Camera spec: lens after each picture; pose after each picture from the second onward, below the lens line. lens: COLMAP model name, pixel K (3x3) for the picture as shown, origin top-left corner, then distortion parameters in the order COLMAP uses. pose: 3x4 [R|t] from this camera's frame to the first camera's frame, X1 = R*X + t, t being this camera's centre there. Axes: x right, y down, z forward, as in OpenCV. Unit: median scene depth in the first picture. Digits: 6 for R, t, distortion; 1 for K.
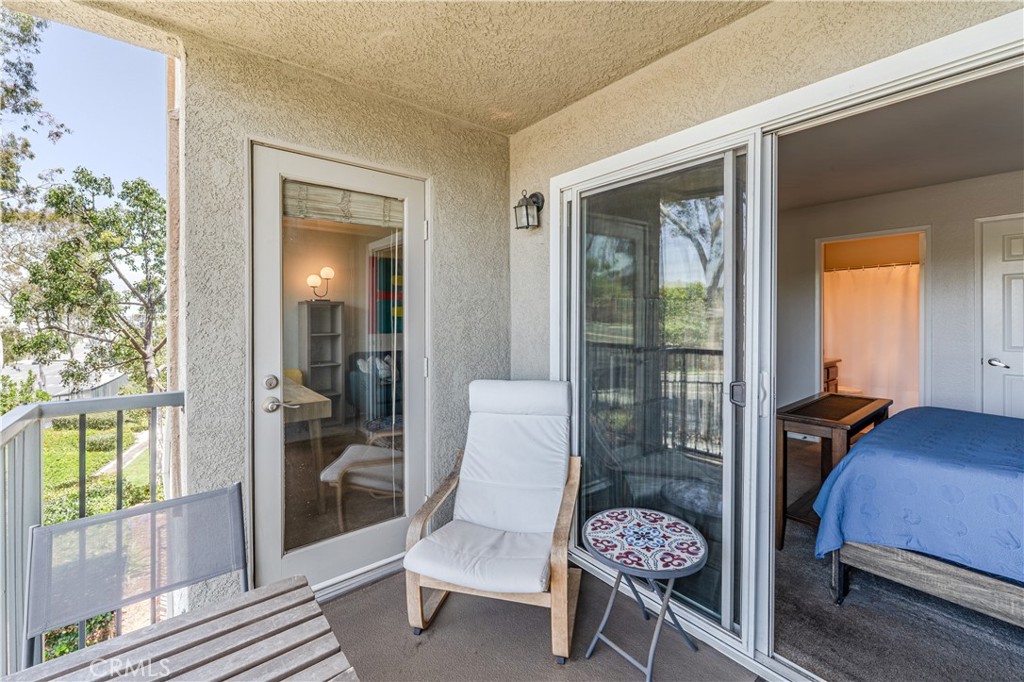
lens RADIAL K [[444.5, 0, 512.2], [0, 444.5, 324.2], [0, 0, 1]] dist [-0.000549, -0.000647]
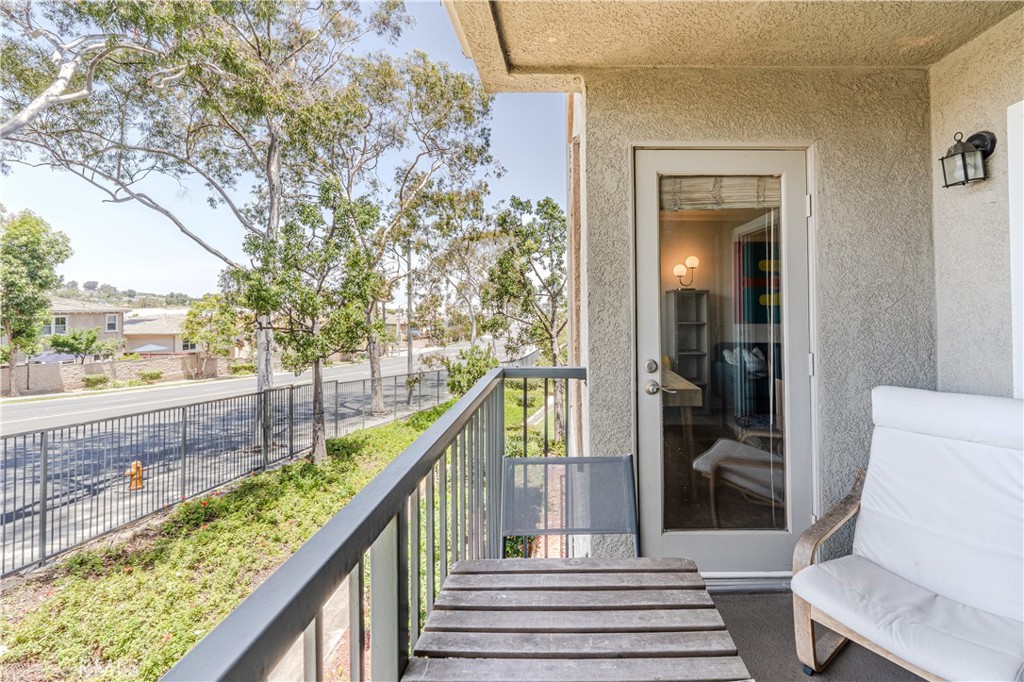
lens RADIAL K [[443.8, 0, 514.6], [0, 443.8, 305.5], [0, 0, 1]] dist [-0.001711, -0.000652]
pose [[0.767968, 0.001363, -0.640487, -0.096347], [-0.011744, 0.999860, -0.011953, 0.000110], [0.640381, 0.016701, 0.767876, -0.033673]]
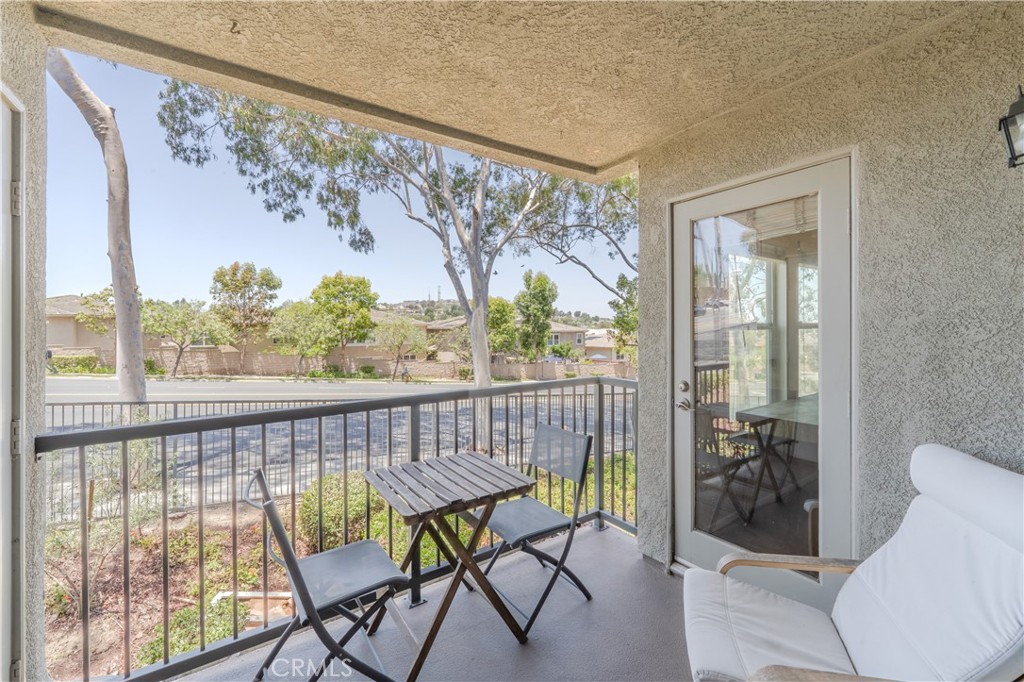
lens RADIAL K [[422.5, 0, 512.1], [0, 422.5, 331.5], [0, 0, 1]] dist [-0.000024, -0.000082]
pose [[-0.103972, 0.013618, -0.994487, 0.673385], [-0.008470, 0.999858, 0.014577, -0.036998], [0.994544, 0.009939, -0.103842, 0.600934]]
